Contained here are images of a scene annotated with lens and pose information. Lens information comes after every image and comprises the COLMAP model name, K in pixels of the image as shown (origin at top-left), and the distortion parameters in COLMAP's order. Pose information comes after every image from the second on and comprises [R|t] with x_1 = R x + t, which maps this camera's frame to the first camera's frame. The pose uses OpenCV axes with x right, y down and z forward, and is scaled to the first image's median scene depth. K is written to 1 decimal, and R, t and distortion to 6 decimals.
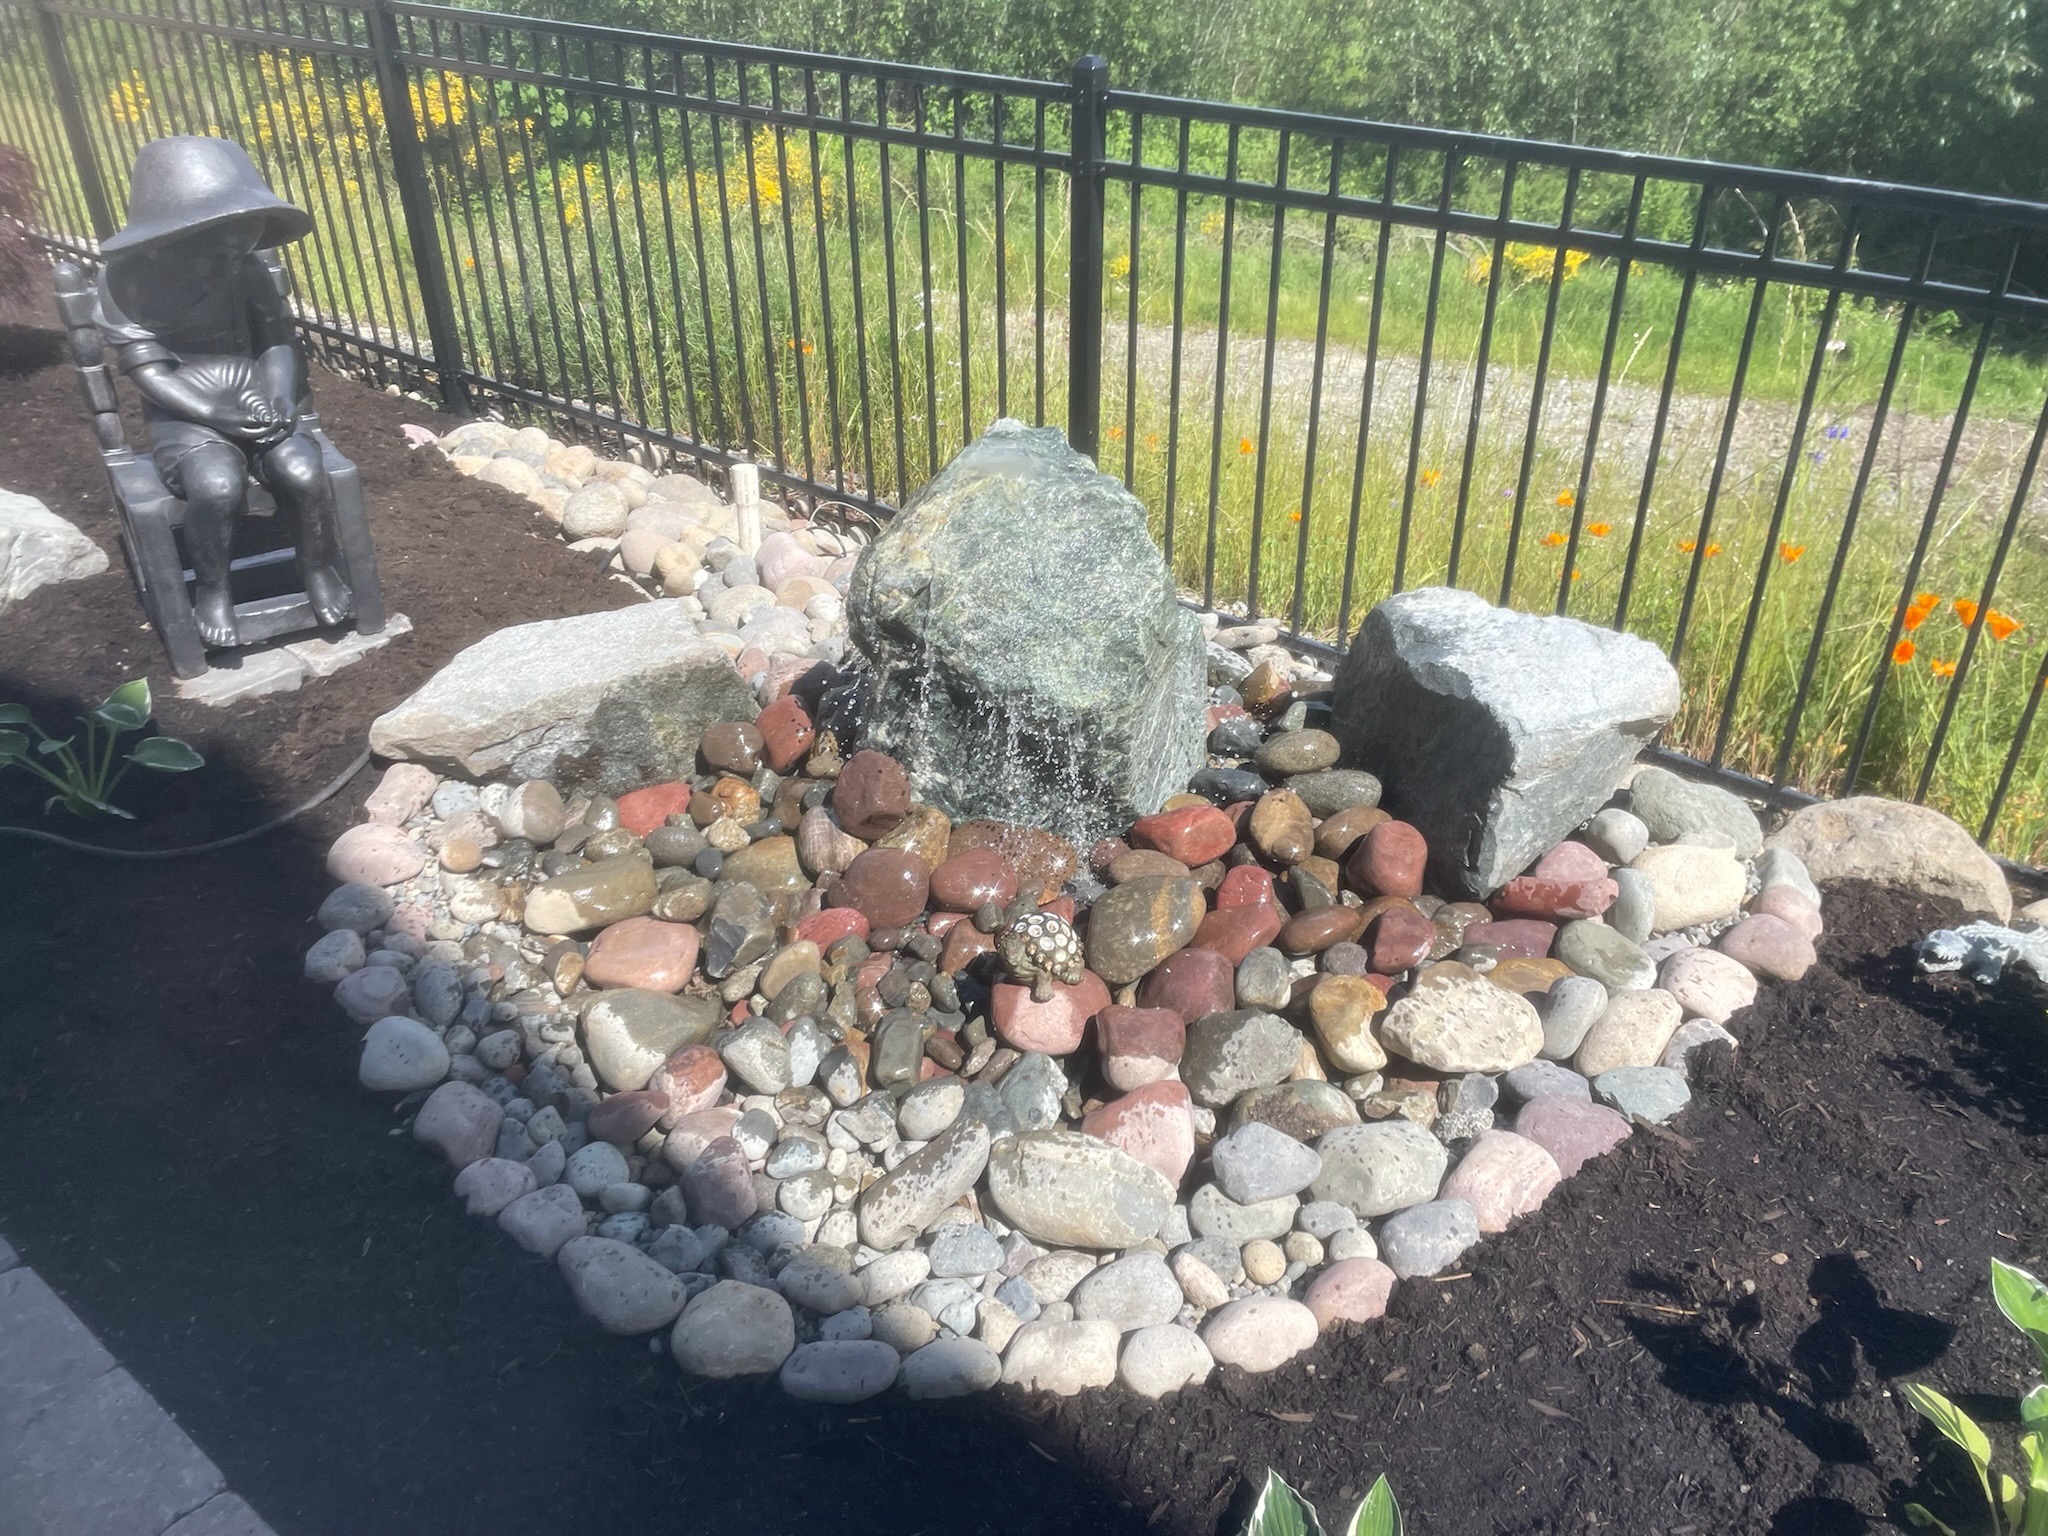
lens RADIAL K [[1535.6, 0, 1028.0], [0, 1535.6, 726.6], [0, 0, 1]] dist [0.102137, -0.144285]
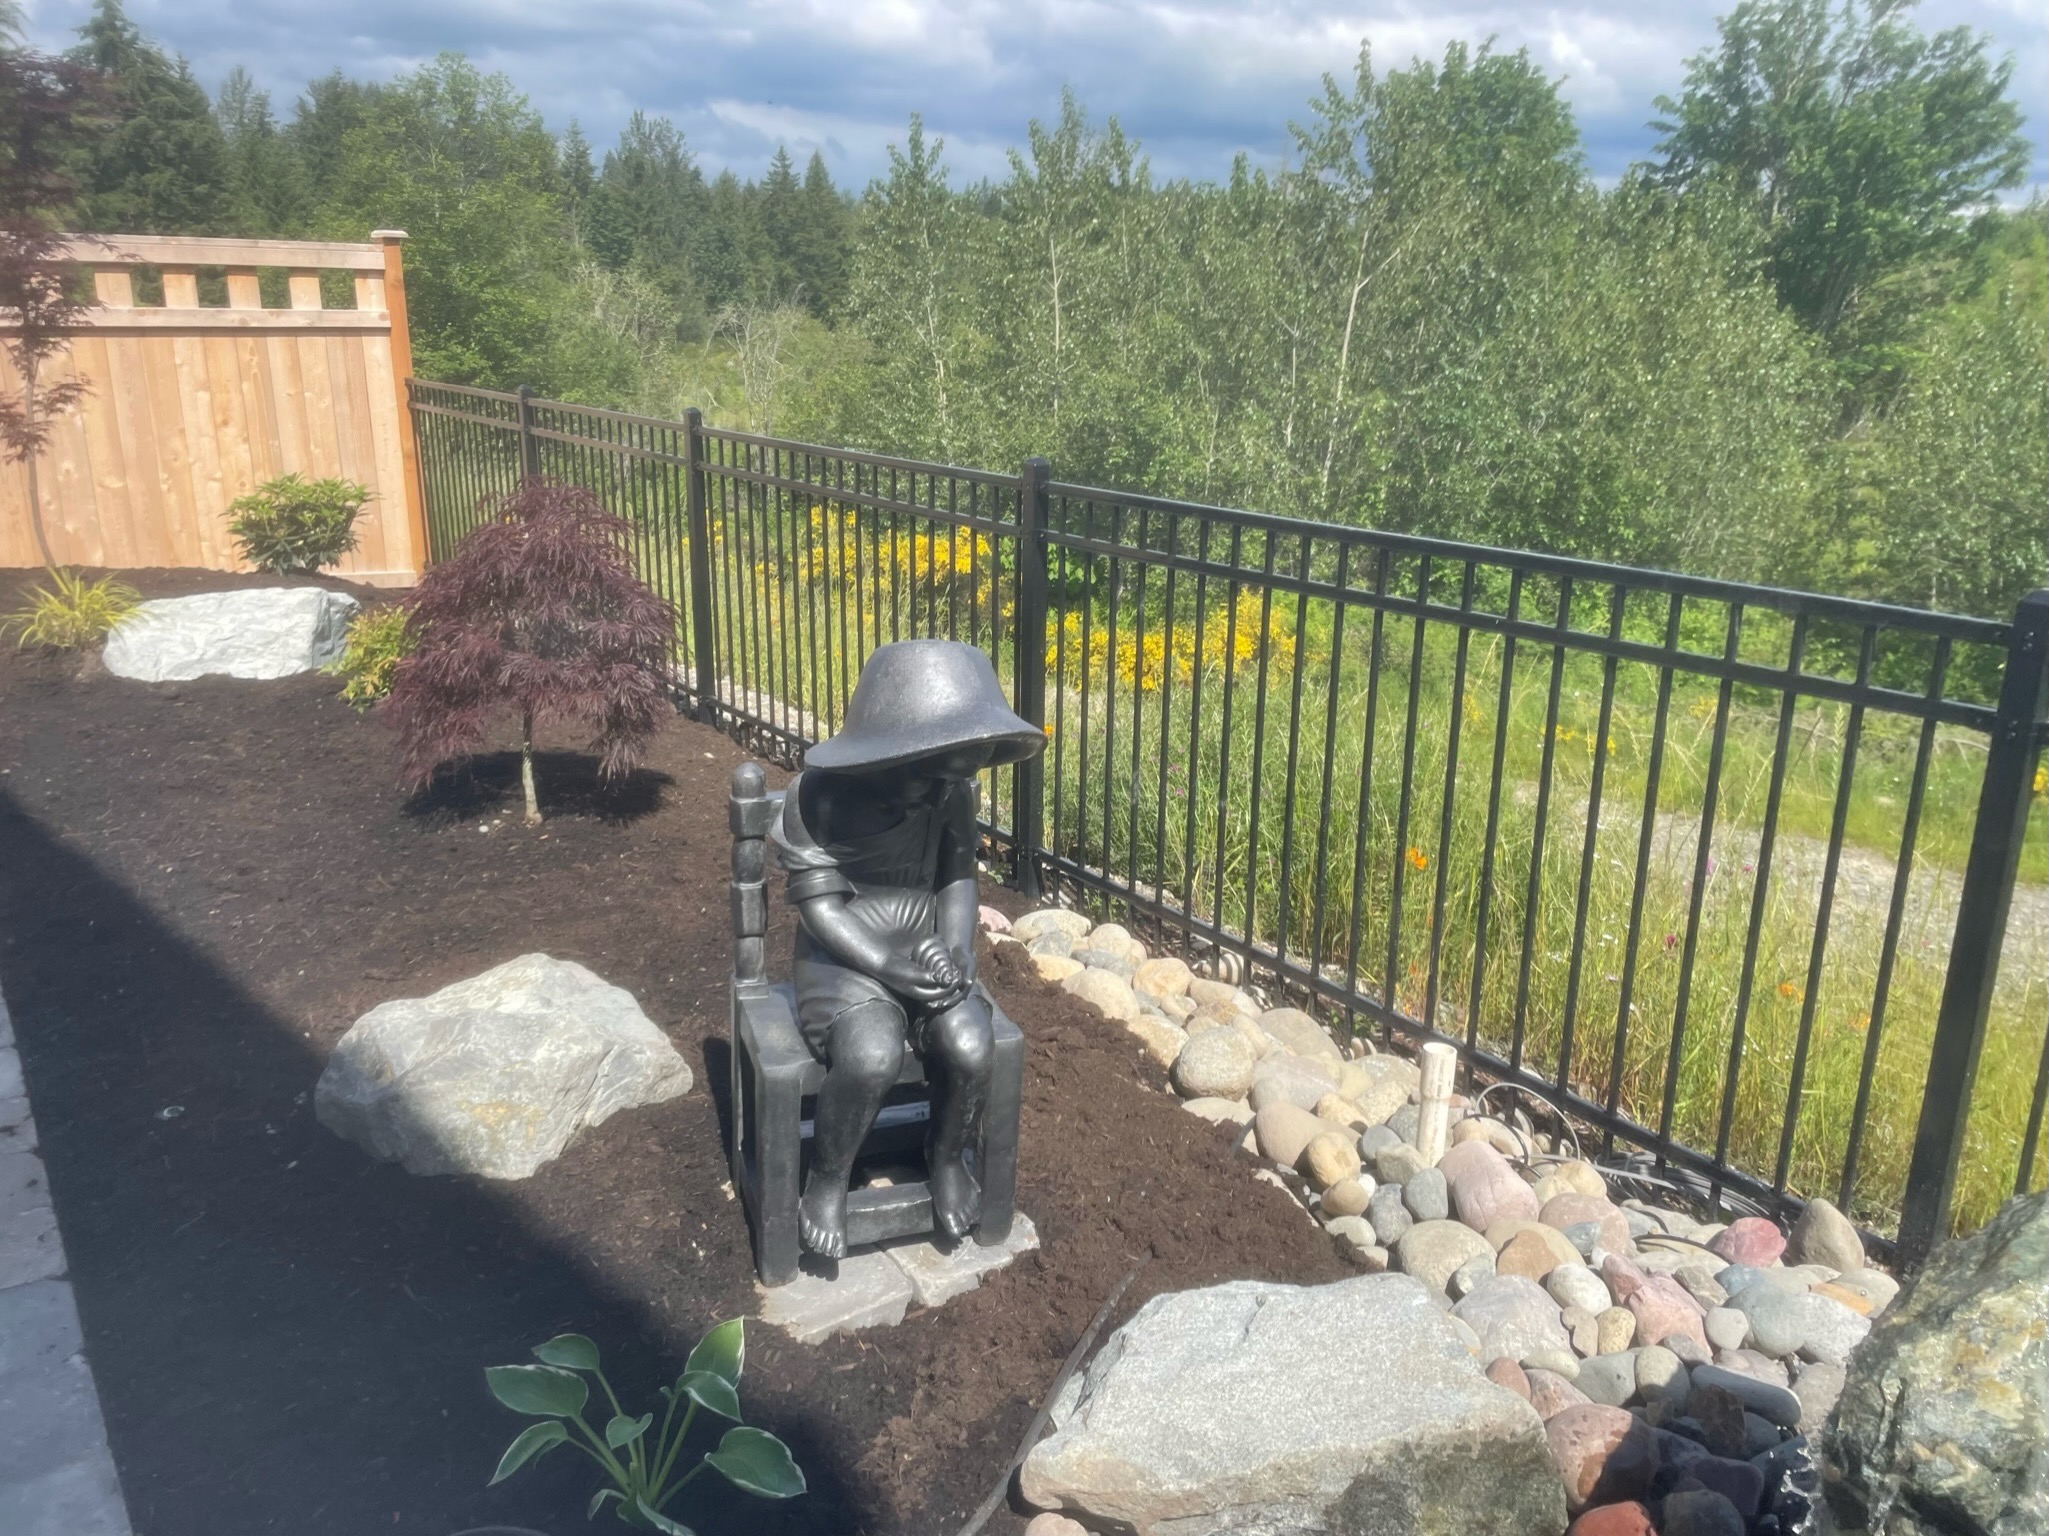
lens RADIAL K [[1536.4, 0, 1028.5], [0, 1536.4, 726.6], [0, 0, 1]] dist [0.102137, -0.144285]
pose [[0.959843, 0.081041, -0.268576, -0.179639], [-0.151235, 0.955818, -0.252072, -0.092661], [0.236282, 0.282568, 0.929691, 0.183729]]
